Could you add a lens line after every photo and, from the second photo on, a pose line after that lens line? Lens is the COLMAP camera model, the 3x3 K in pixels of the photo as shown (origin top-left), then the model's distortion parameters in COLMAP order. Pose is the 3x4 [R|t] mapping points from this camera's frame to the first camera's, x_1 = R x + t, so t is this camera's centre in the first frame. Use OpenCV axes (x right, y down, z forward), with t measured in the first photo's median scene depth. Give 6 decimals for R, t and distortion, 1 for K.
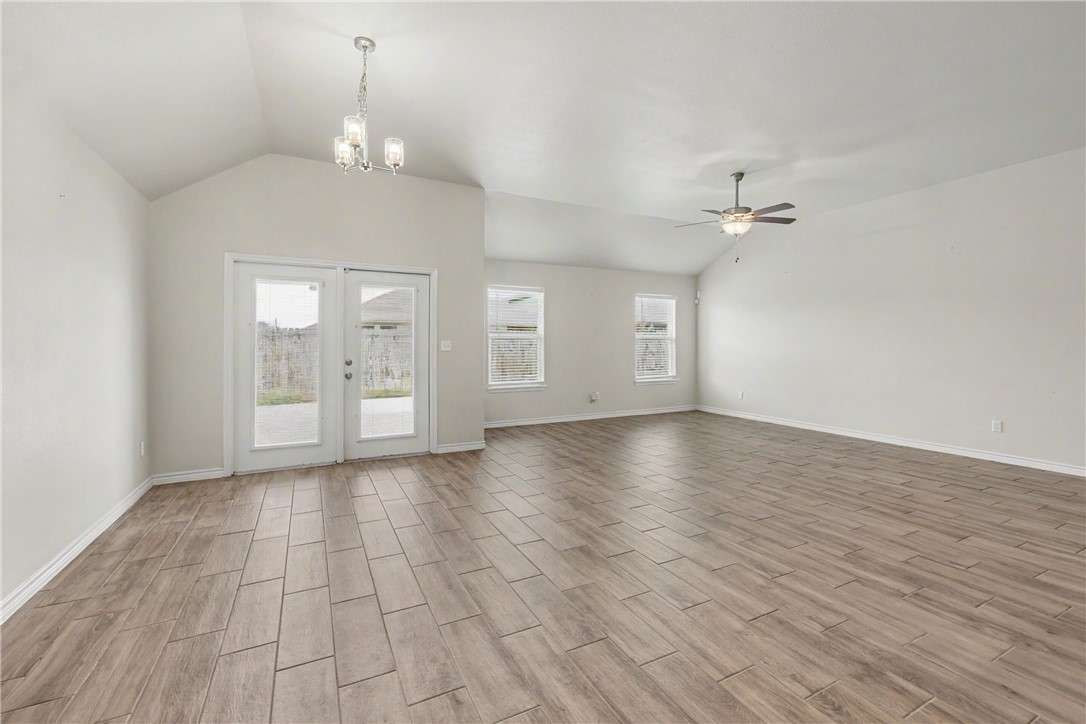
lens RADIAL K [[454.6, 0, 572.3], [0, 454.6, 339.3], [0, 0, 1]] dist [0.001772, 0.001290]
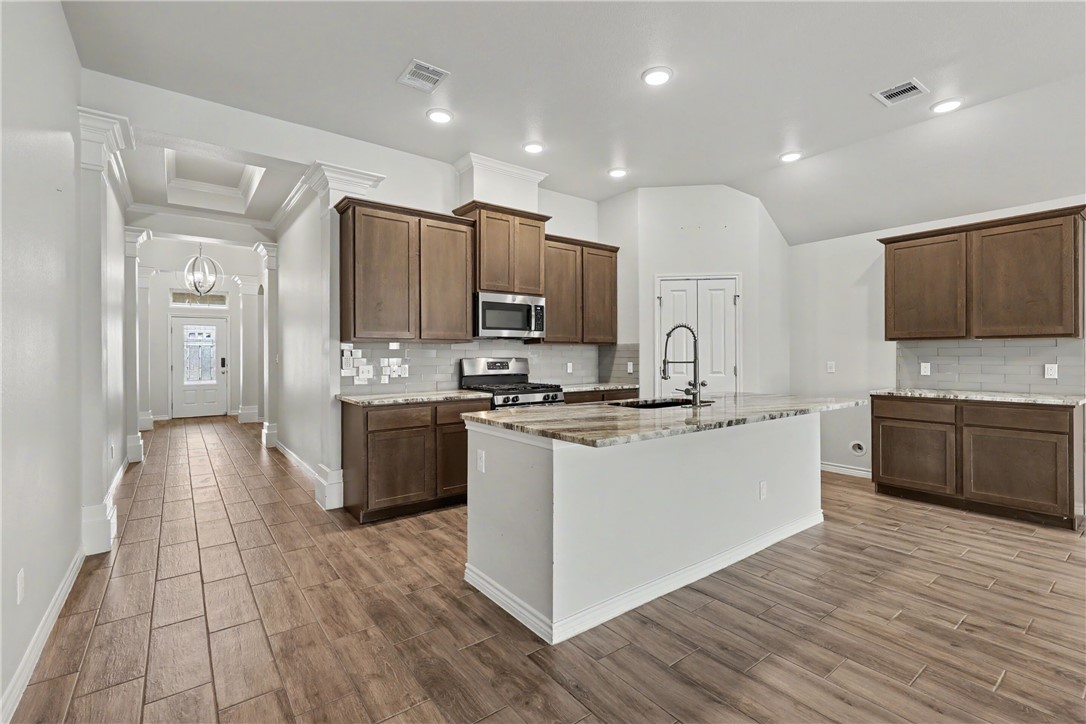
lens RADIAL K [[480.4, 0, 554.0], [0, 480.4, 356.6], [0, 0, 1]] dist [0.004627, 0.000211]
pose [[-0.984948, 0.005654, -0.172756, 0.645583], [0.006933, 0.999953, -0.006802, 0.001447], [0.172709, -0.007897, -0.984941, 0.628155]]
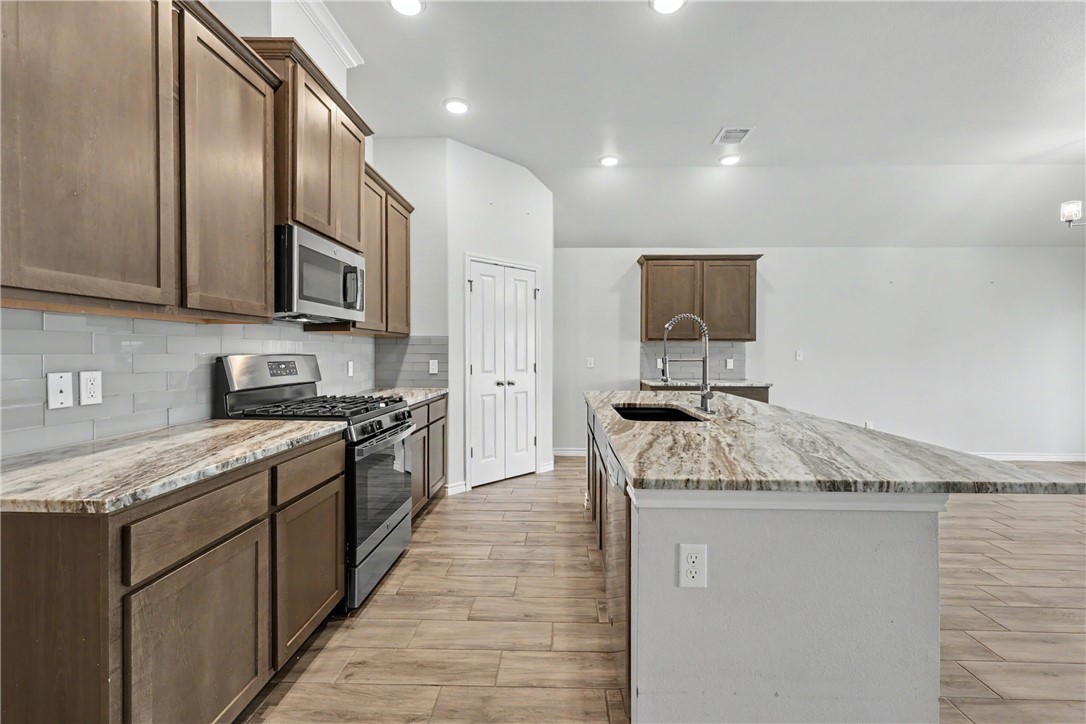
lens RADIAL K [[454.6, 0, 550.0], [0, 454.6, 356.5], [0, 0, 1]] dist [0.001772, 0.001290]
pose [[-0.495278, 0.009350, -0.868684, 0.893359], [0.004496, 0.999956, 0.008199, -0.003753], [0.868723, 0.000155, -0.495299, 0.131411]]
